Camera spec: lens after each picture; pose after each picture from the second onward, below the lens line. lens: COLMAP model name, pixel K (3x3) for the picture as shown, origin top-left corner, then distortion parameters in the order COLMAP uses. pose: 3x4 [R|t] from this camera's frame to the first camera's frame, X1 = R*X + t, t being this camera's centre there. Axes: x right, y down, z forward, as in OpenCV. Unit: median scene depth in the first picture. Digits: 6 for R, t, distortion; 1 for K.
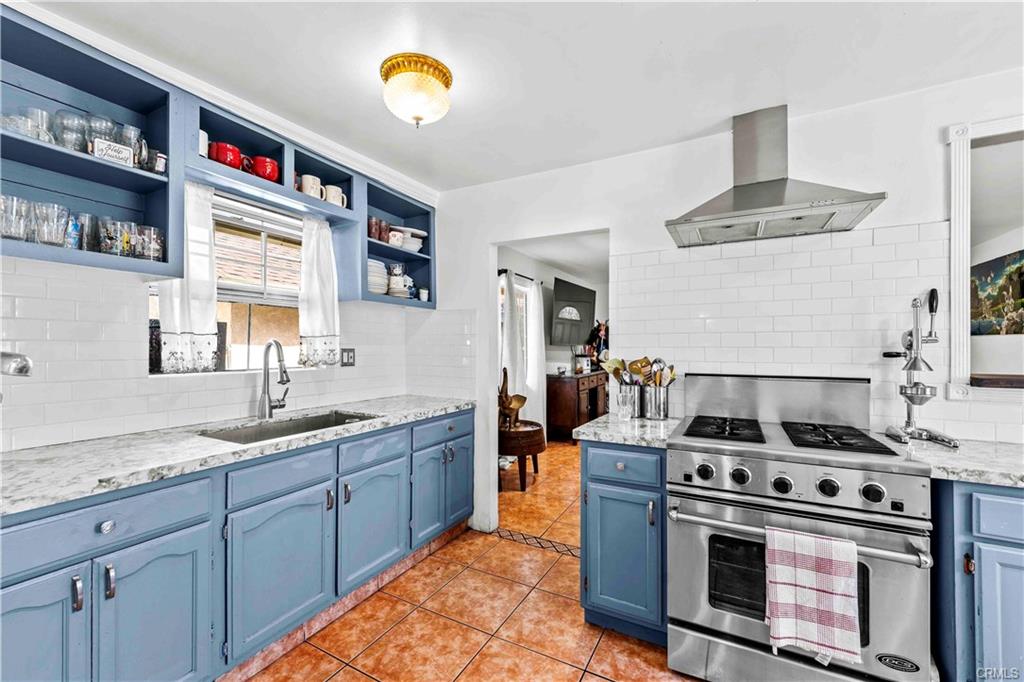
lens RADIAL K [[416.6, 0, 506.3], [0, 416.6, 351.7], [0, 0, 1]] dist [0.003182, -0.000520]
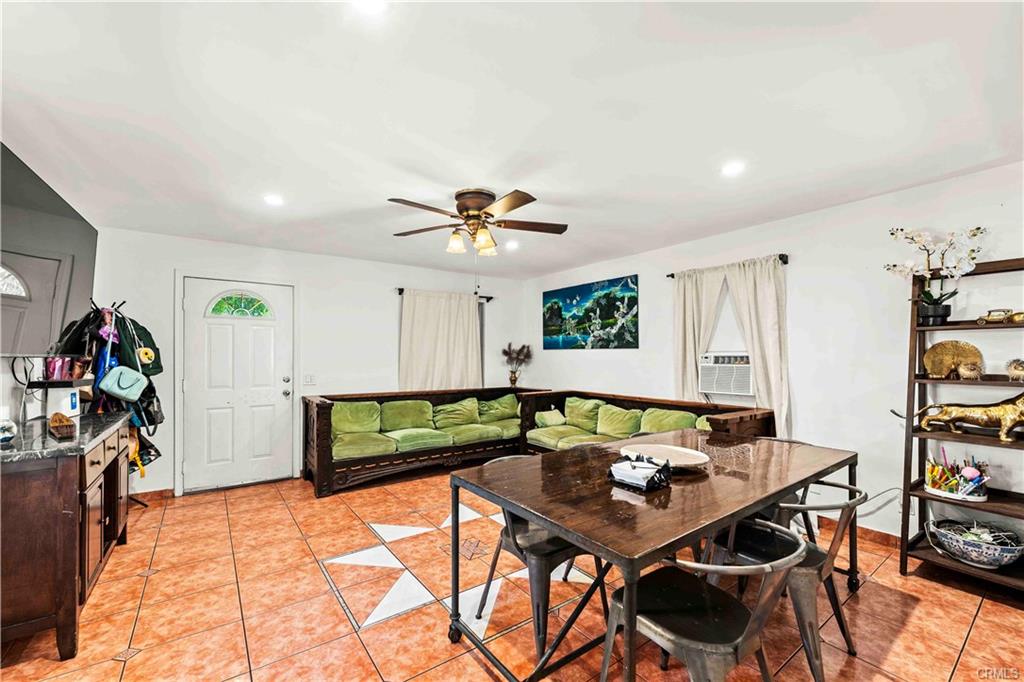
lens RADIAL K [[416.6, 0, 512.9], [0, 416.6, 357.8], [0, 0, 1]] dist [0.003182, -0.000520]
pose [[0.432495, -0.000884, 0.901636, 0.038402], [0.011880, 0.999918, -0.004718, -0.022683], [-0.901558, 0.012752, 0.432470, 1.242260]]
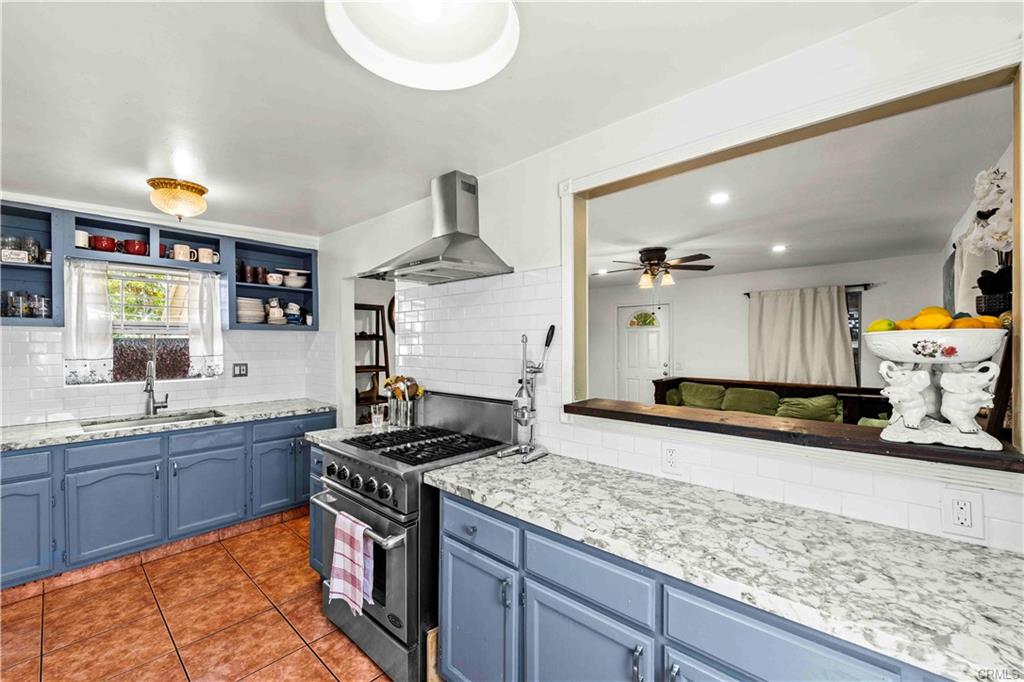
lens RADIAL K [[416.6, 0, 506.6], [0, 416.6, 351.6], [0, 0, 1]] dist [0.003182, -0.000520]
pose [[0.970506, 0.001784, -0.241069, 0.888455], [0.000512, 0.999955, 0.009465, -0.067130], [0.241075, -0.009309, 0.970462, -0.104652]]
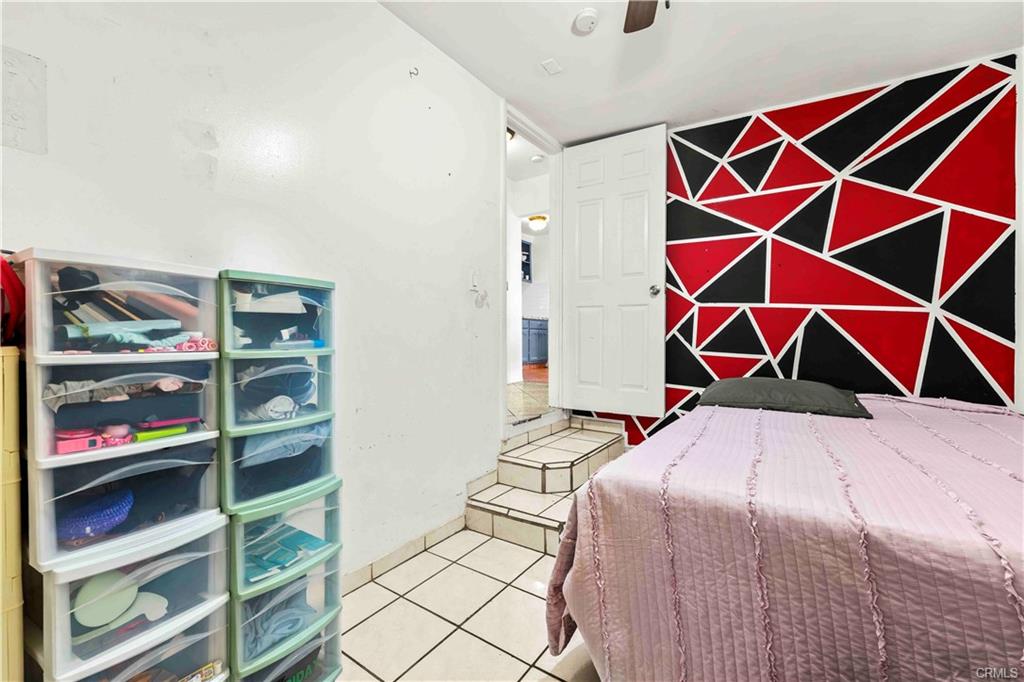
lens RADIAL K [[416.6, 0, 513.4], [0, 416.6, 342.1], [0, 0, 1]] dist [0.003182, -0.000520]
pose [[0.995017, -0.005837, -0.099531, -0.041934], [0.005673, 0.999982, -0.001923, 0.336663], [0.099541, 0.001349, 0.995033, -1.969683]]
